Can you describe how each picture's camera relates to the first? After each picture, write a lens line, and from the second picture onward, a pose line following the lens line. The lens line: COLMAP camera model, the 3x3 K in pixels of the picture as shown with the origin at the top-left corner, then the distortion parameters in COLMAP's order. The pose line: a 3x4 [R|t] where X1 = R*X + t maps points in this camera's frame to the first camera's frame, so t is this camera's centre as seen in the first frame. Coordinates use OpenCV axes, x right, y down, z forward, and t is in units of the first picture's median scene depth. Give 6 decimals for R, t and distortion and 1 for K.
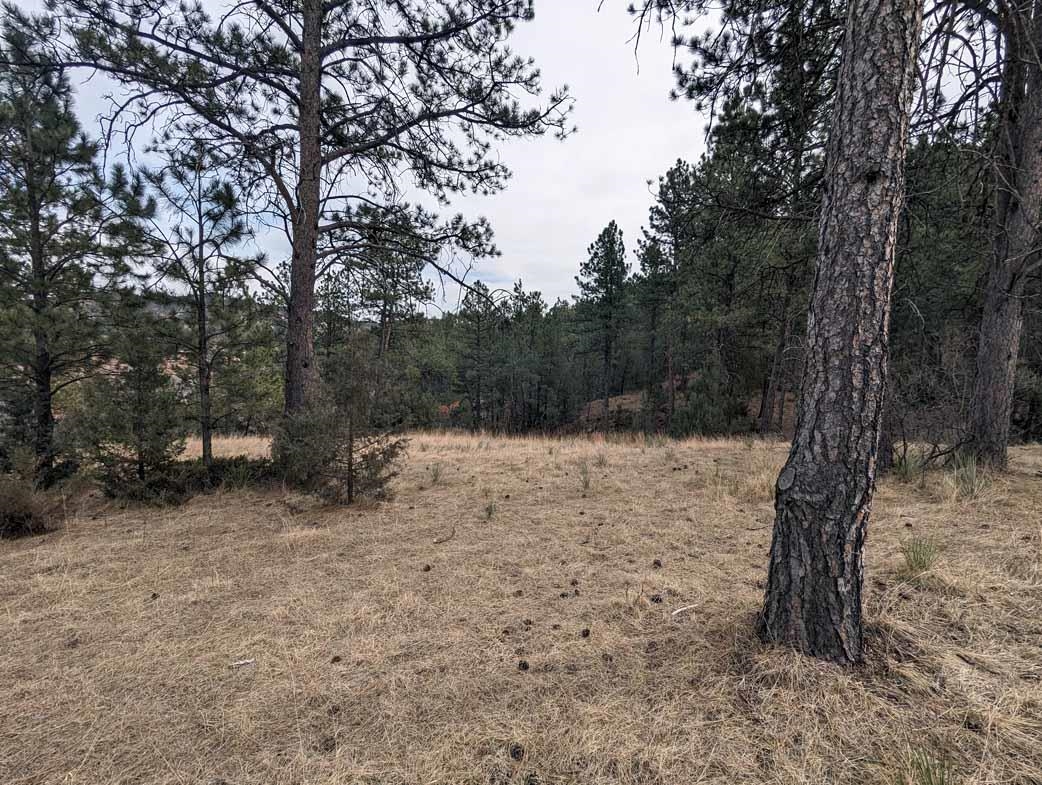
lens RADIAL K [[488.7, 0, 520.5], [0, 488.7, 392.6], [0, 0, 1]] dist [-0.001403, -0.000511]
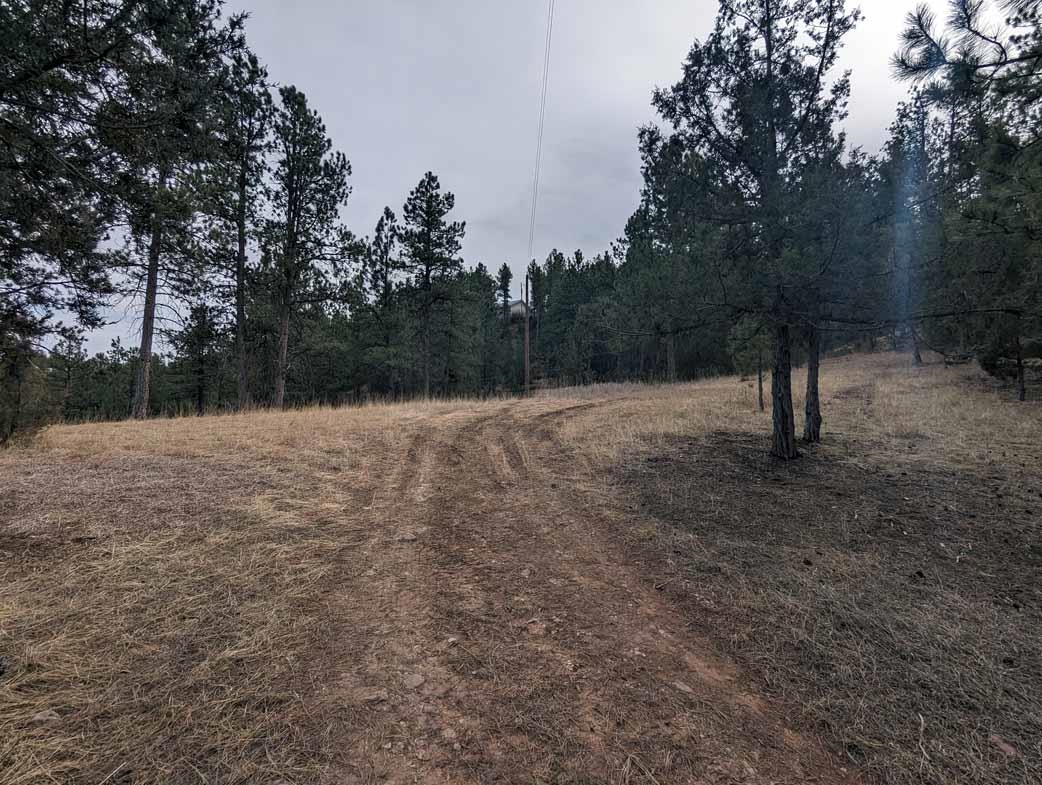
lens RADIAL K [[488.7, 0, 523.1], [0, 488.7, 387.3], [0, 0, 1]] dist [-0.001403, -0.000511]
pose [[0.784314, 0.024208, 0.619892, 0.128820], [0.052640, 0.993037, -0.105383, 0.216515], [-0.618127, 0.115285, 0.777578, -1.696890]]
